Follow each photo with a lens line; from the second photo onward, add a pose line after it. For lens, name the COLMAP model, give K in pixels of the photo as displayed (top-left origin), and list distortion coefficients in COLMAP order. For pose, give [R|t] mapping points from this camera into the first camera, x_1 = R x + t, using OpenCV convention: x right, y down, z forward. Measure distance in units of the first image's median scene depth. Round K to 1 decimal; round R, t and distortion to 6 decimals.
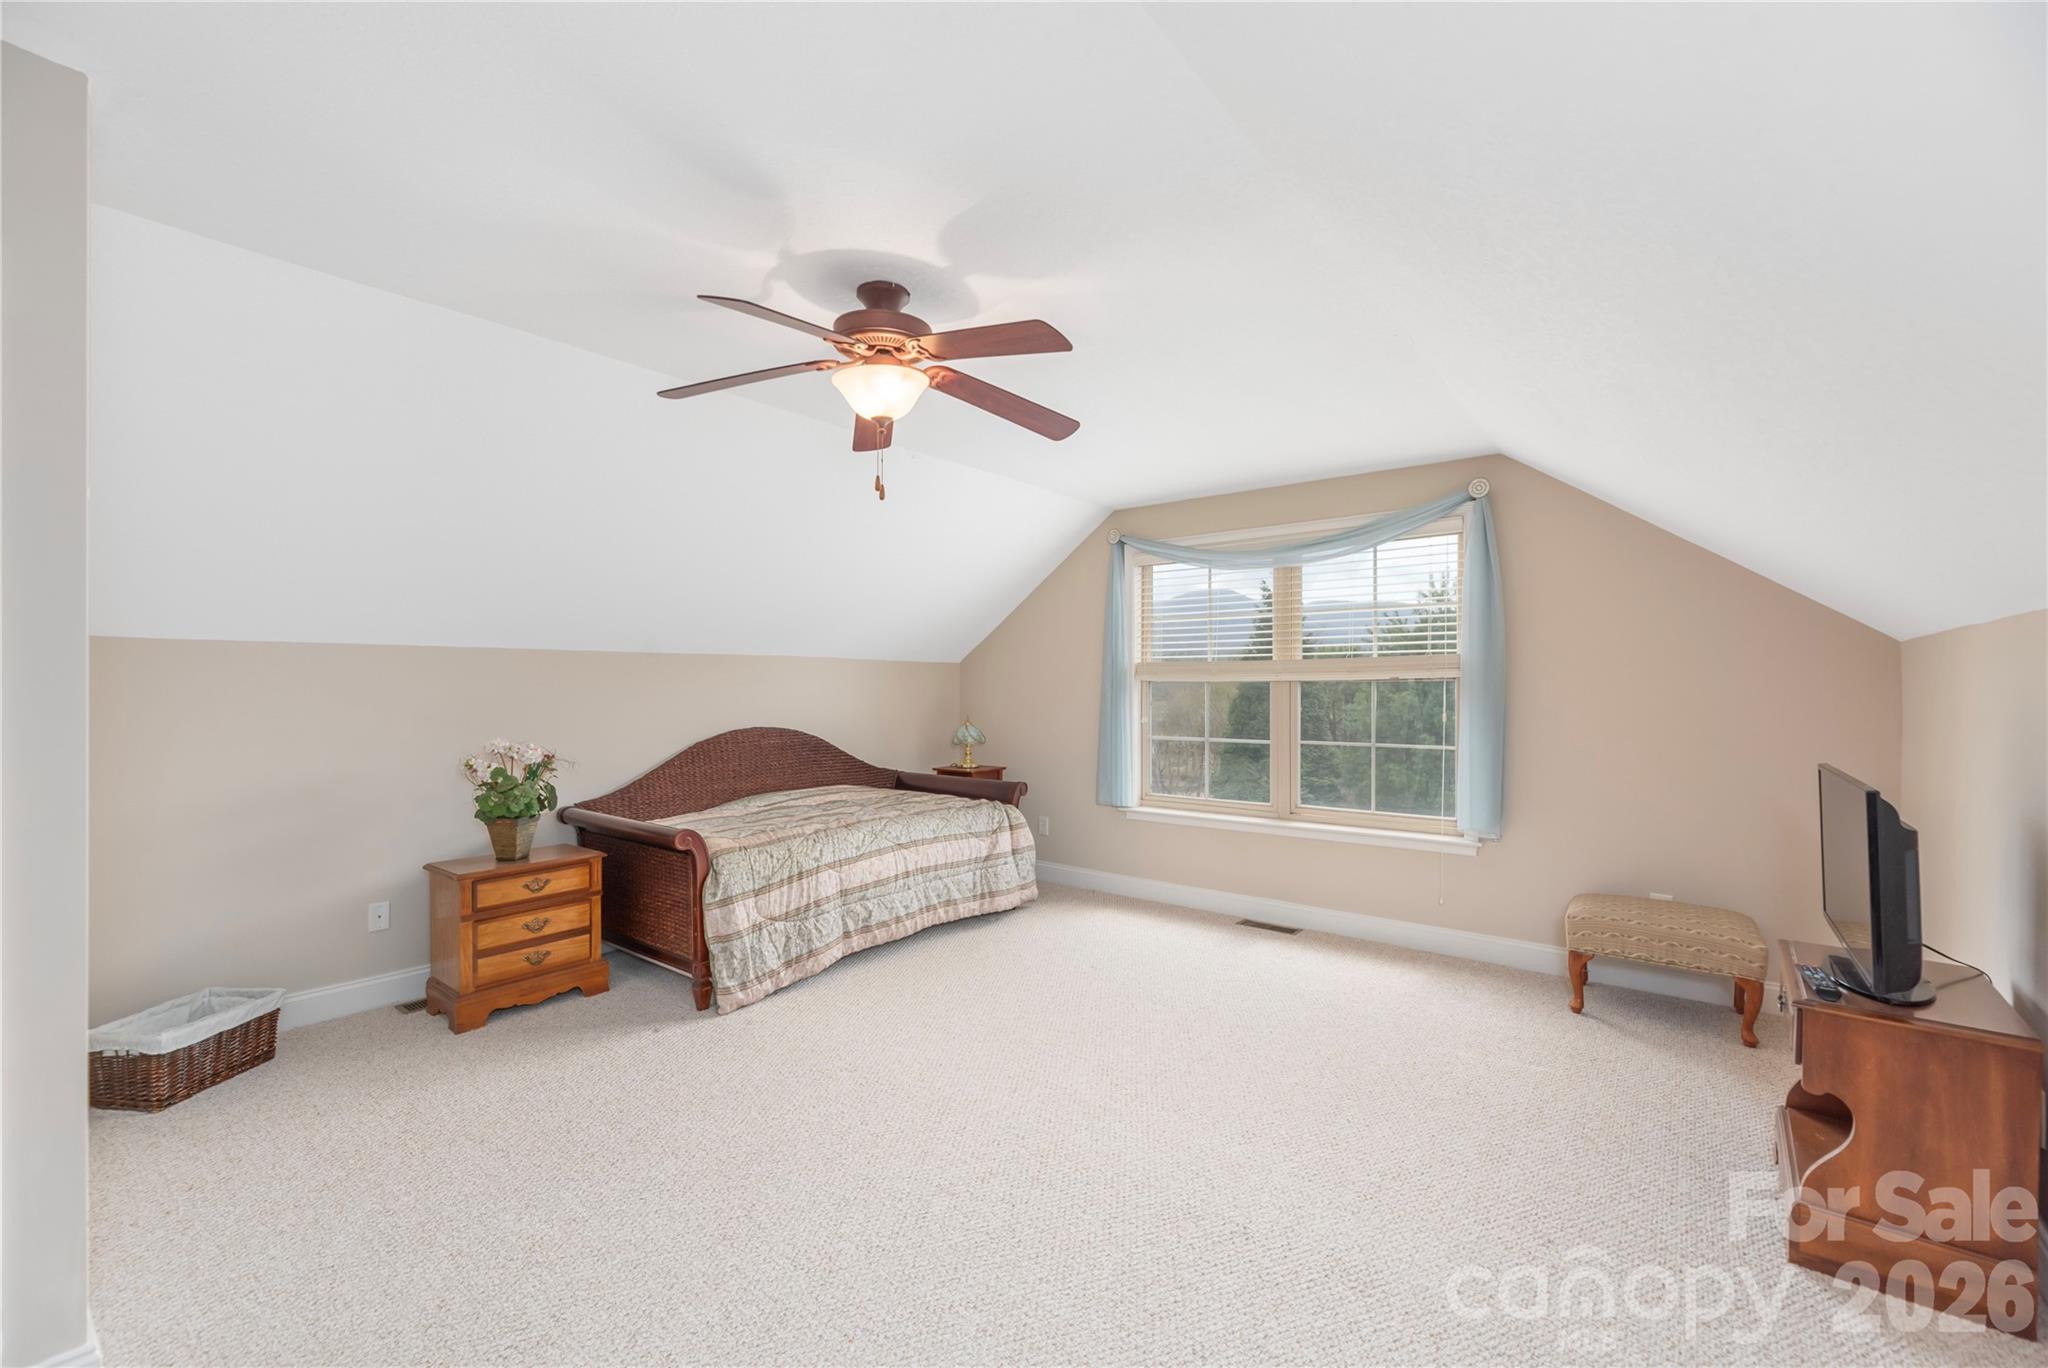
lens RADIAL K [[839.9, 0, 1023.4], [0, 839.9, 678.7], [0, 0, 1]] dist [-0.001485, 0.000386]
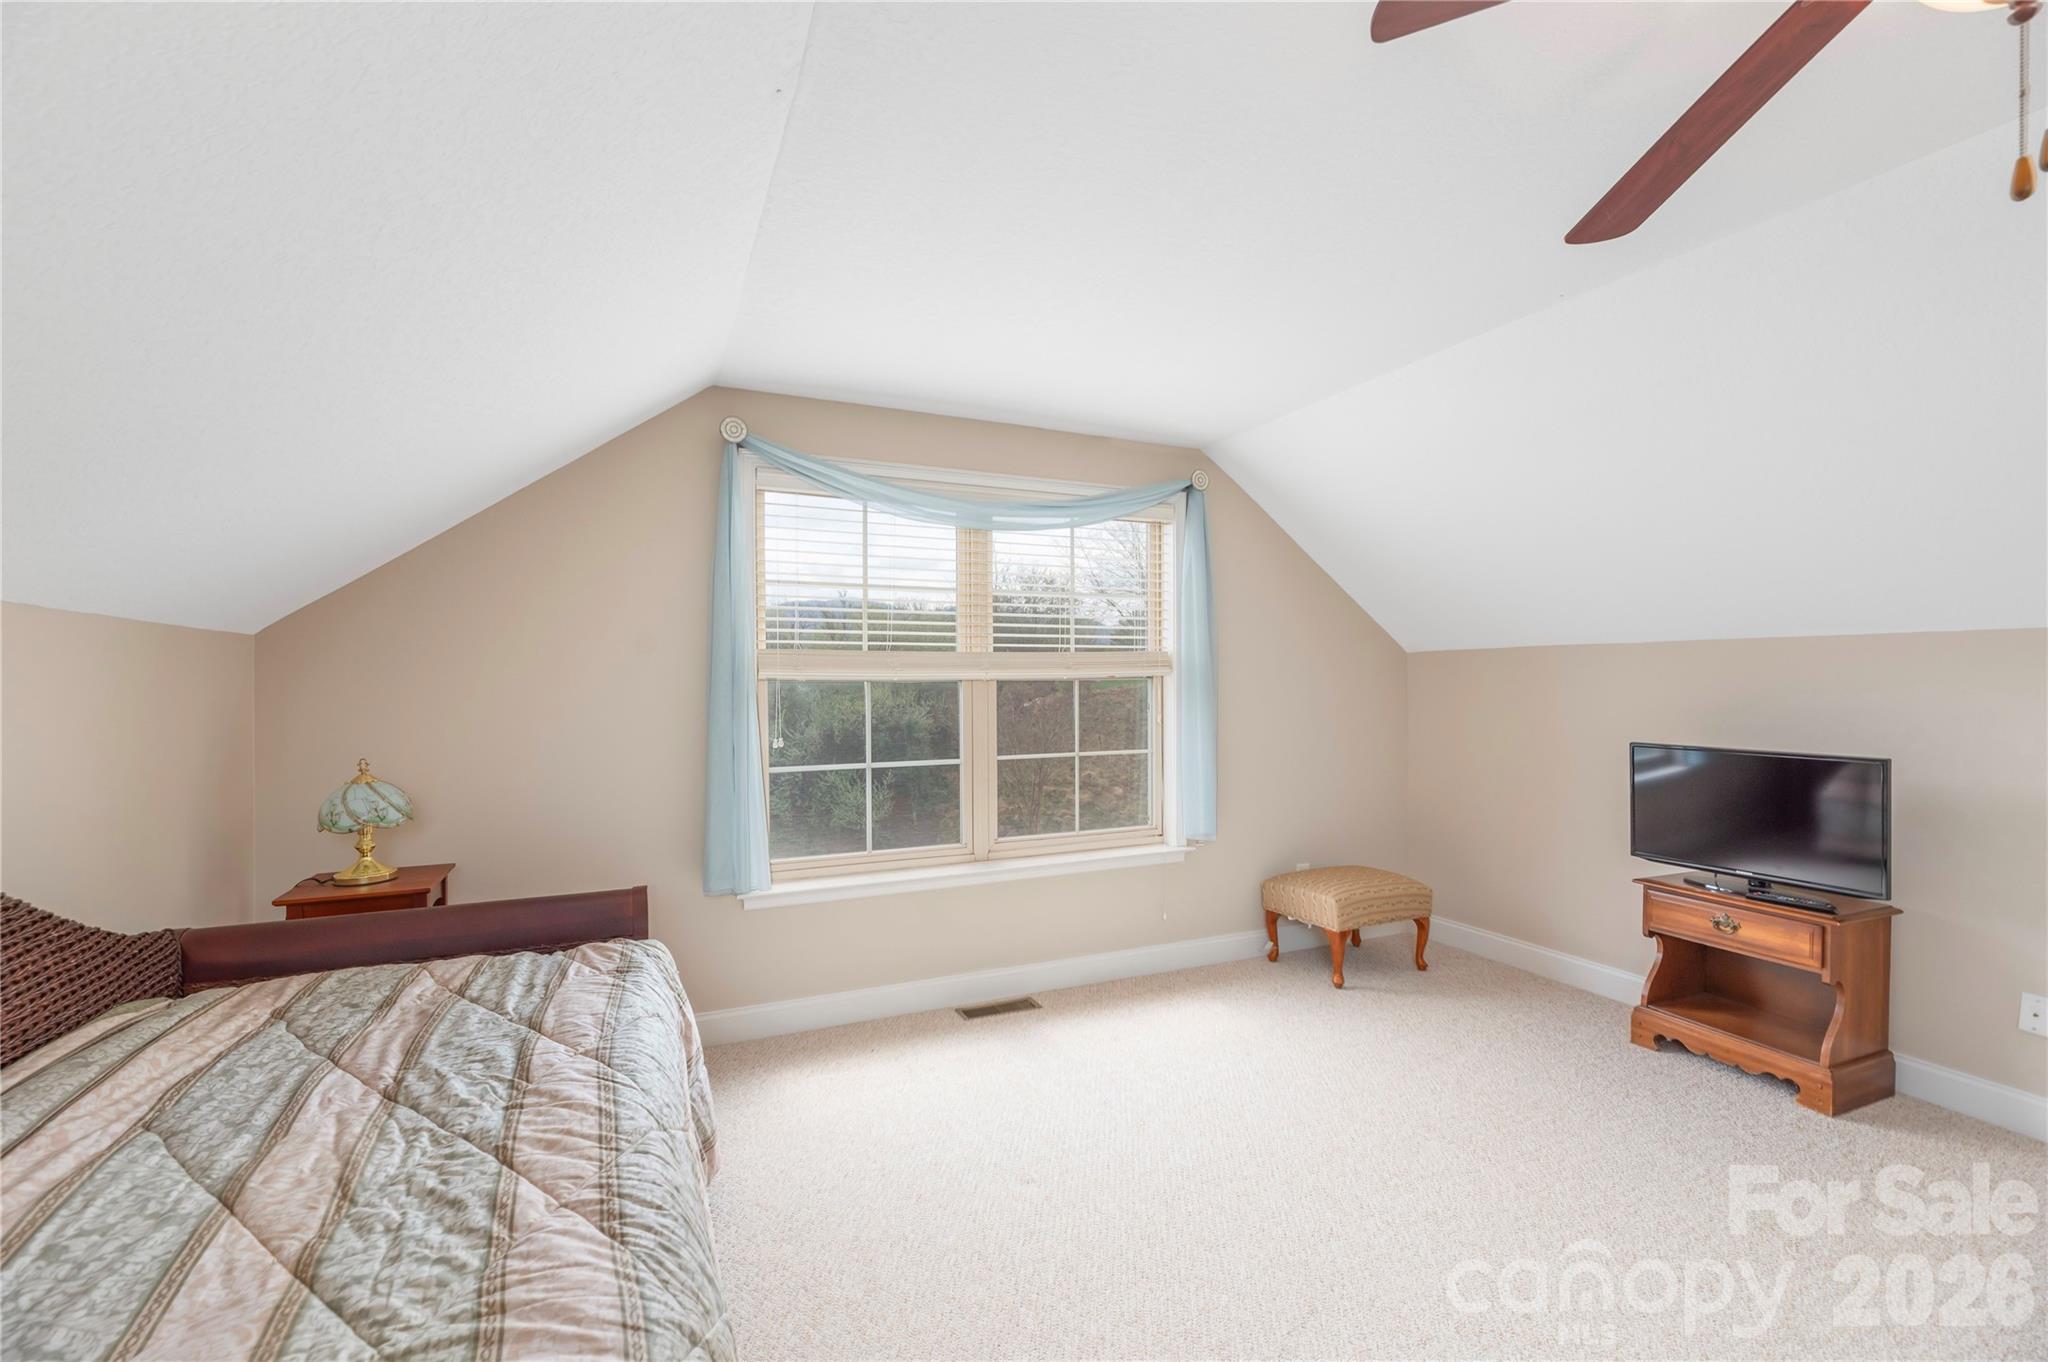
lens RADIAL K [[884.5, 0, 1018.2], [0, 884.5, 683.2], [0, 0, 1]] dist [0.003050, 0.000137]
pose [[0.455989, -0.006504, 0.889962, -0.381873], [-0.006039, 0.999928, 0.010402, -0.002185], [-0.889965, -0.010117, 0.455917, 0.604458]]
